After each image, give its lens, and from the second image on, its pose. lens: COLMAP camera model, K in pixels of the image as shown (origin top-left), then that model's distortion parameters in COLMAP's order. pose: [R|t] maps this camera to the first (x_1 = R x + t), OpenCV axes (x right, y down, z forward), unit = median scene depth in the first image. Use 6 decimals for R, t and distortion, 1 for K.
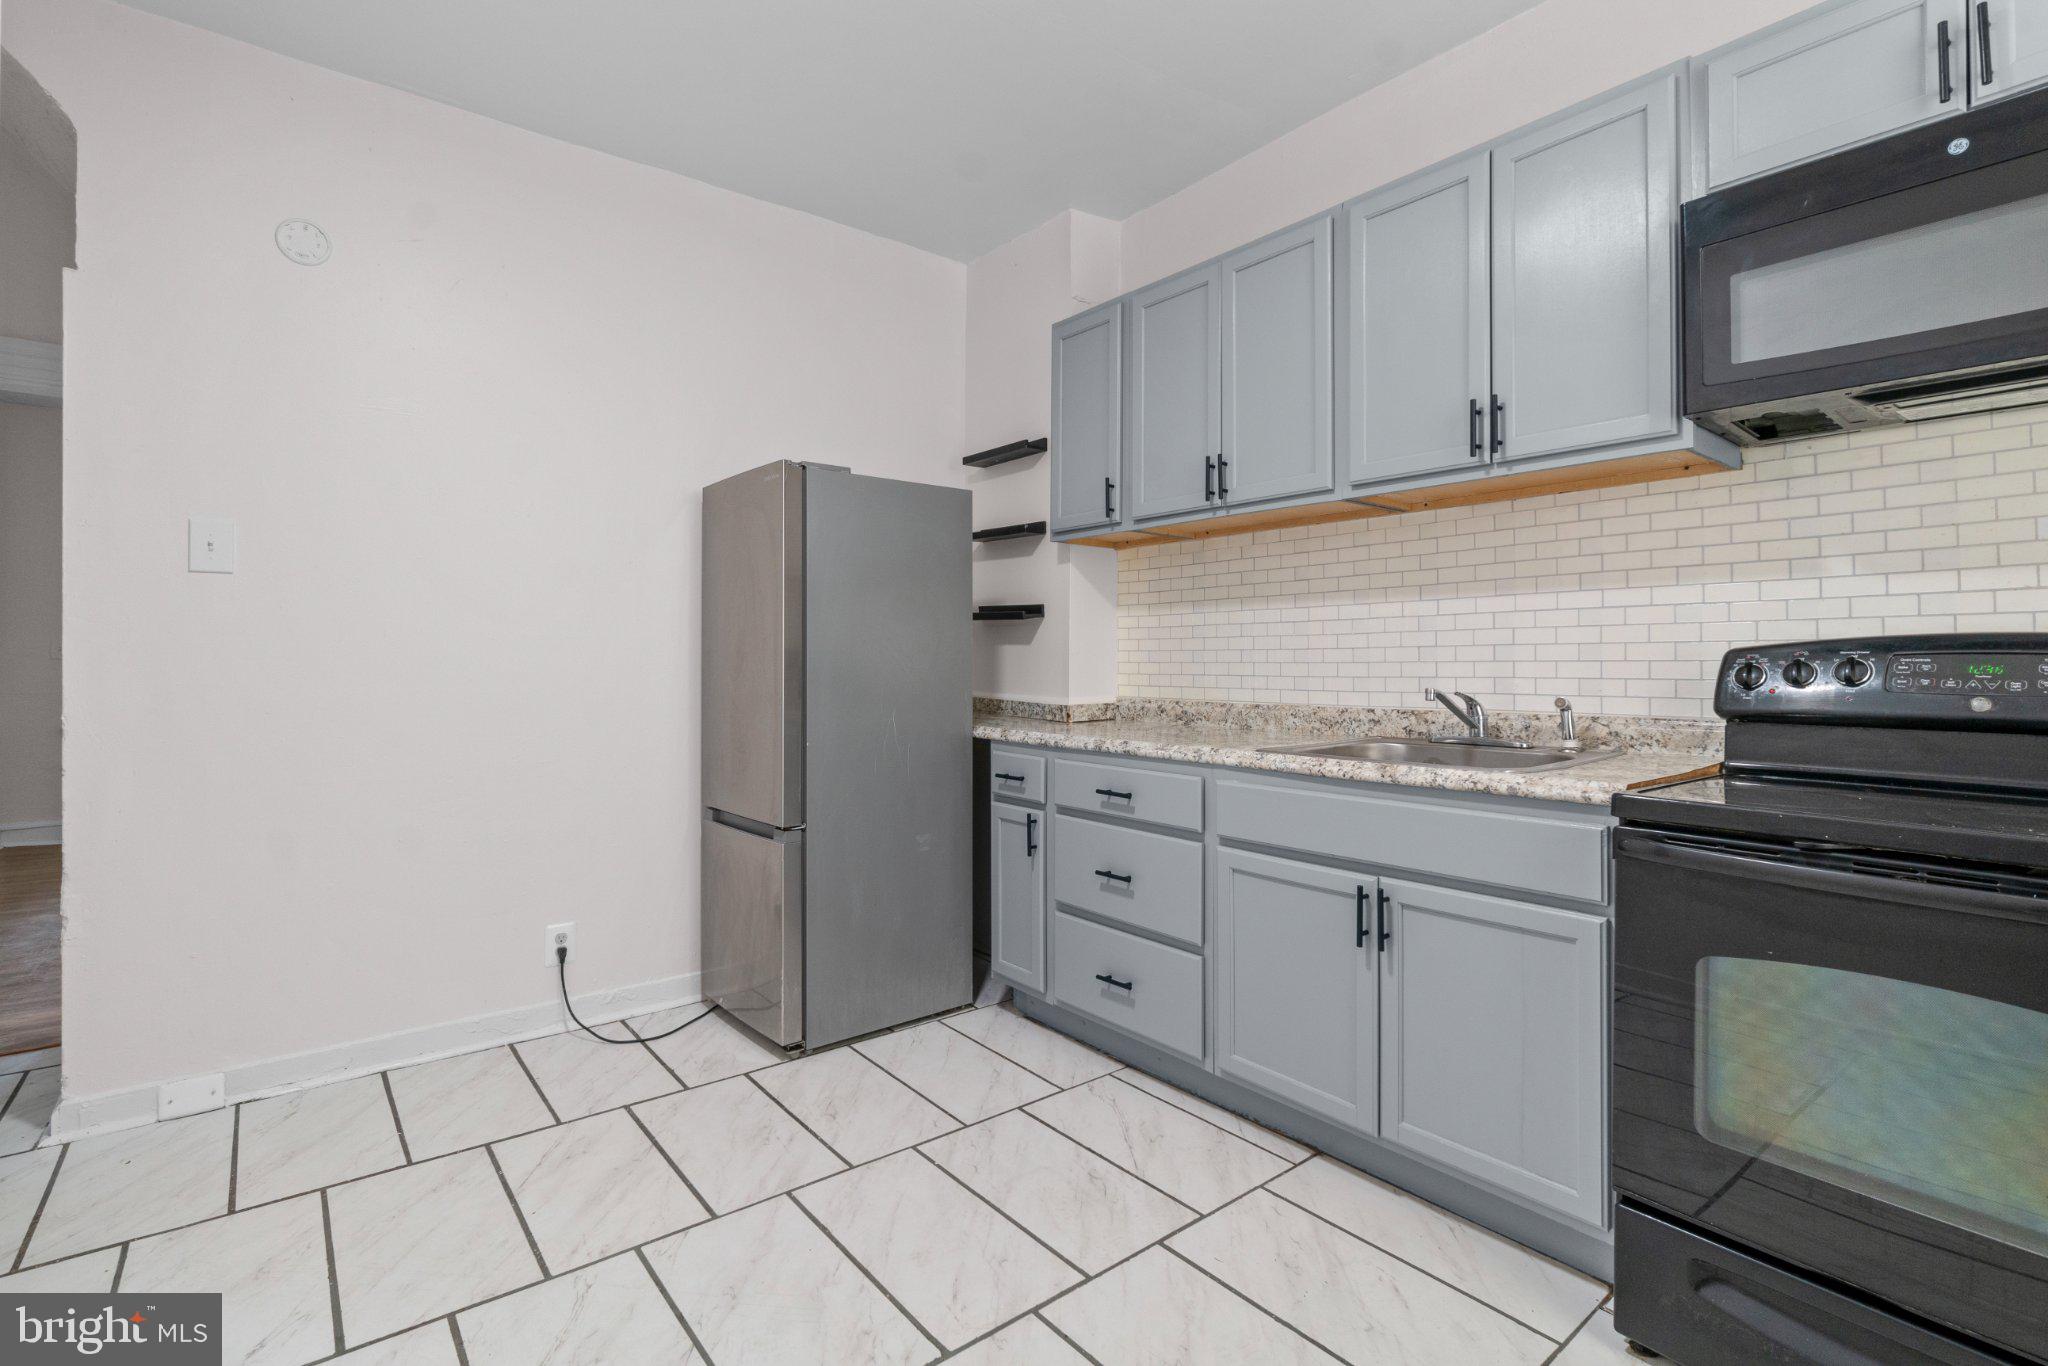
lens RADIAL K [[966.7, 0, 1027.7], [0, 966.7, 653.9], [0, 0, 1]] dist [-0.002190, -0.000303]
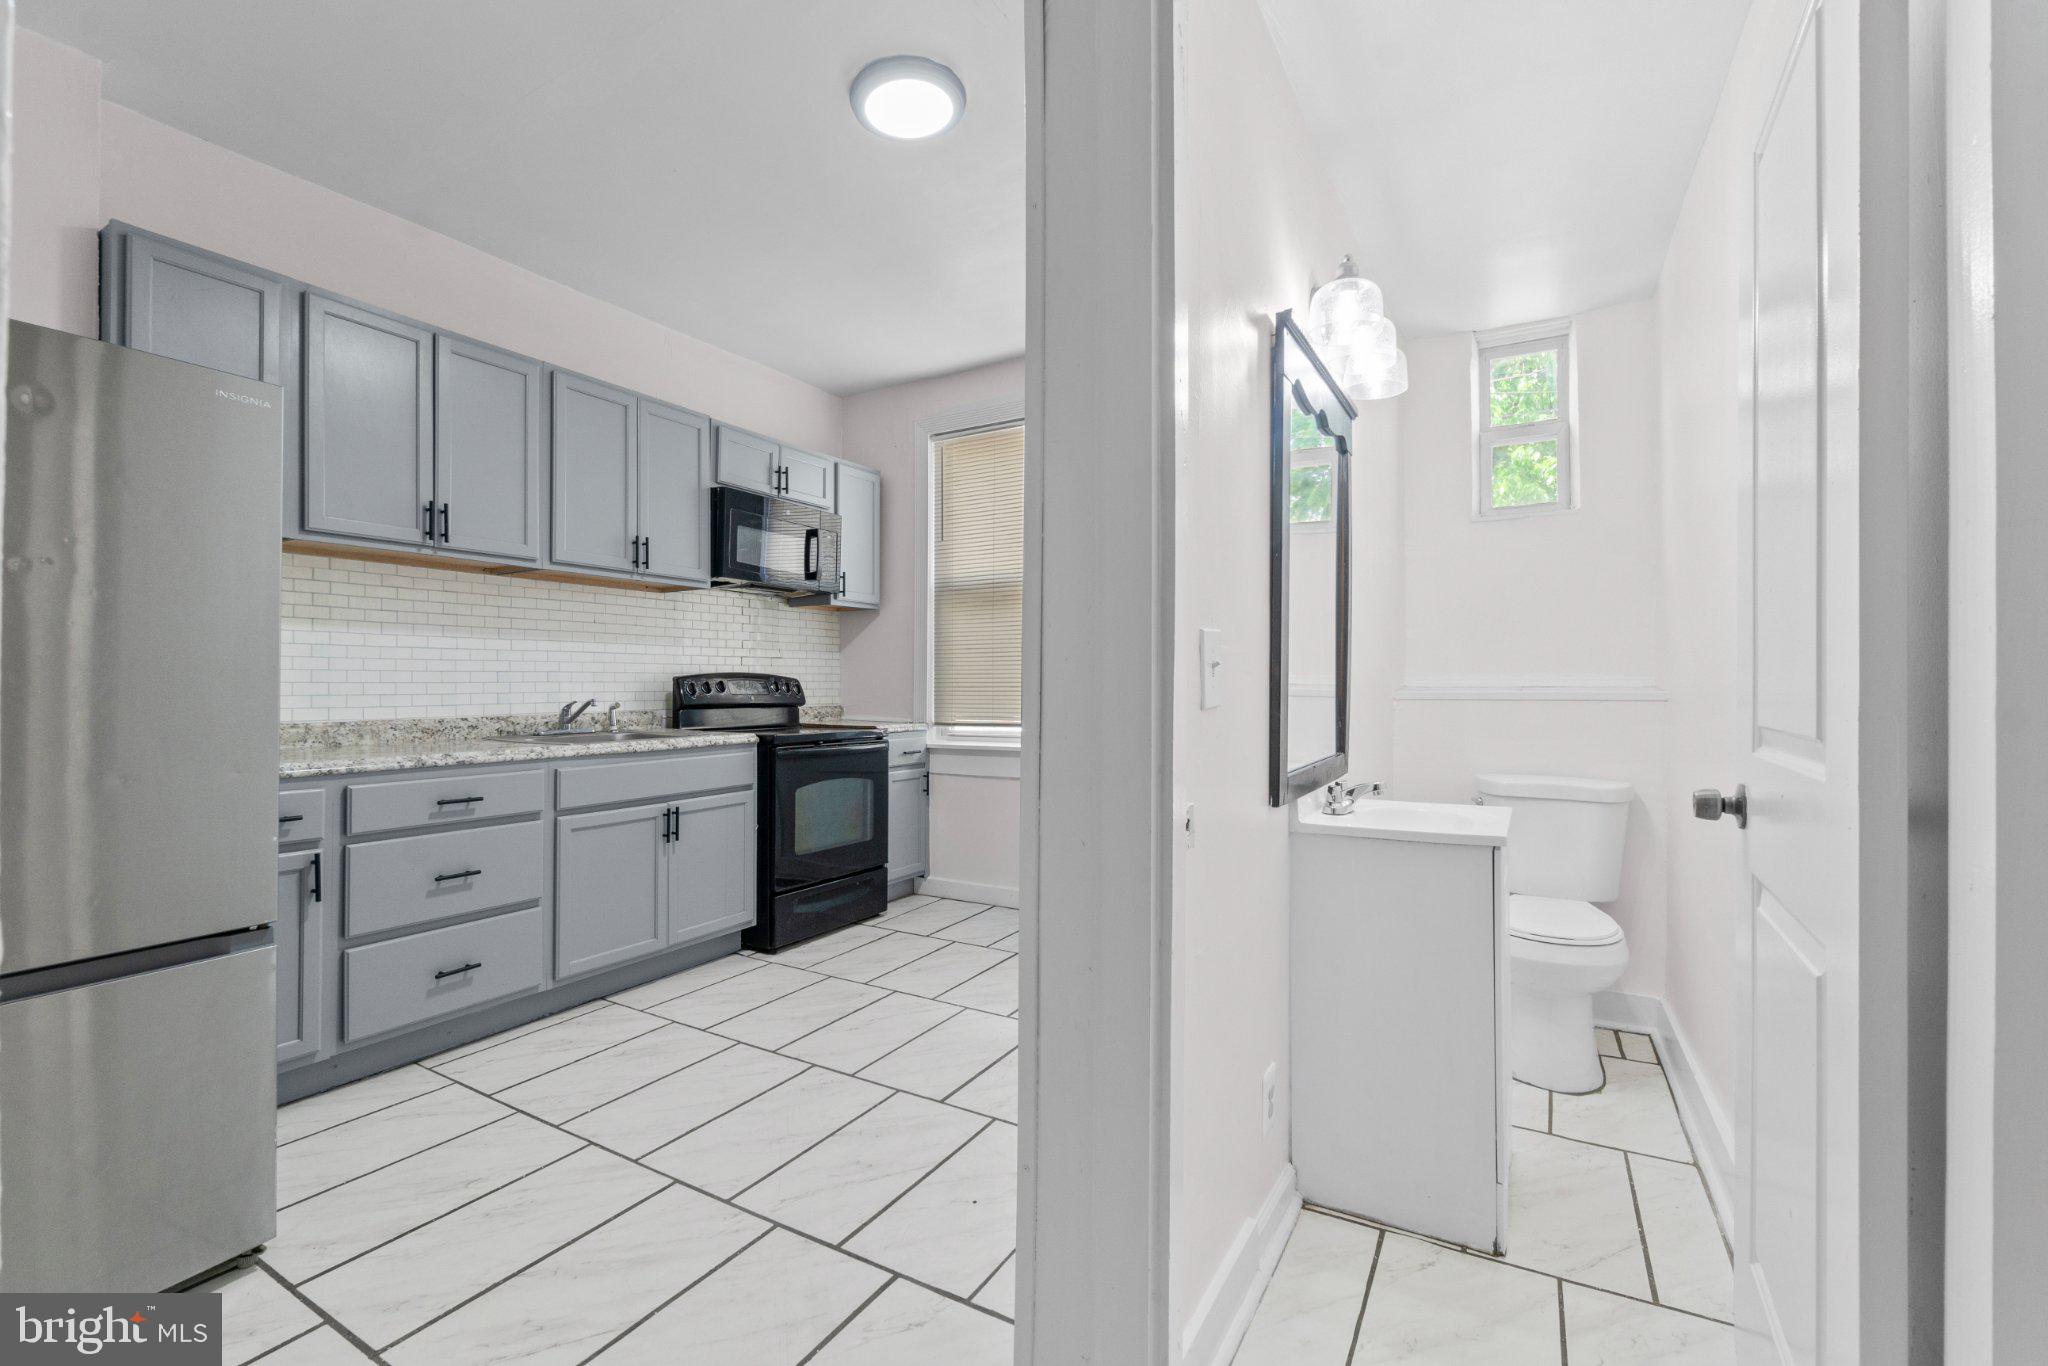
lens RADIAL K [[879.5, 0, 1015.5], [0, 879.5, 680.3], [0, 0, 1]] dist [-0.004888, -0.000216]
pose [[-0.365190, 0.003347, 0.930927, -1.104523], [-0.009282, 0.999931, -0.007237, 0.007955], [-0.930887, -0.011284, -0.365134, 0.791926]]
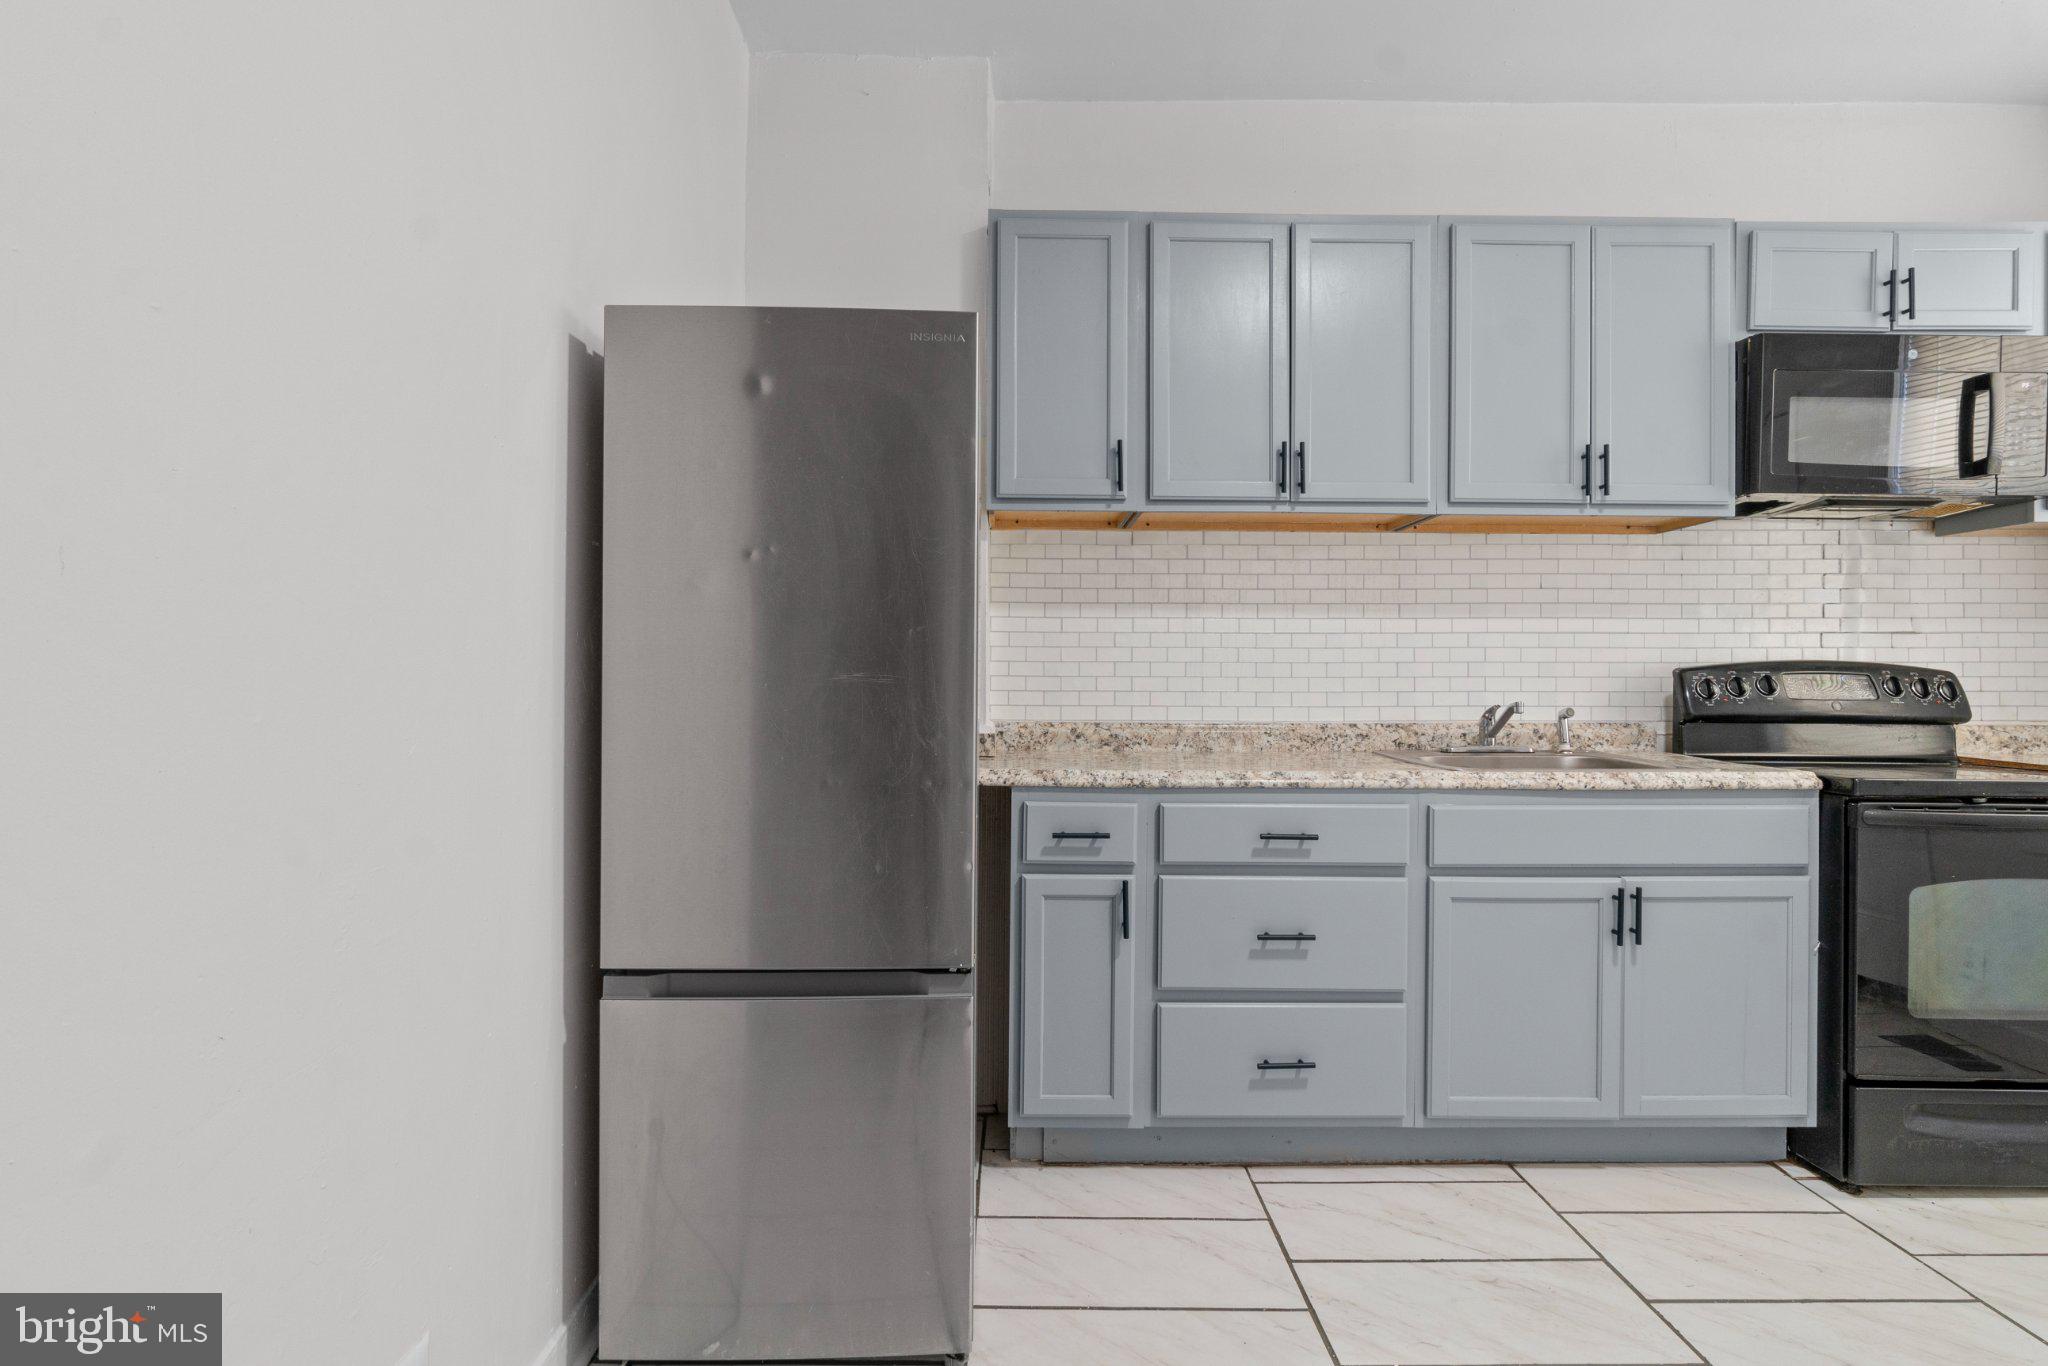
lens RADIAL K [[1064.1, 0, 1024.0], [0, 1064.1, 683.0], [0, 0, 1]] dist [0.002312, -0.000659]
pose [[0.608041, -0.001428, 0.793904, -0.779826], [-0.010933, 0.999888, 0.010172, 0.007705], [-0.793830, -0.014865, 0.607958, 0.644141]]
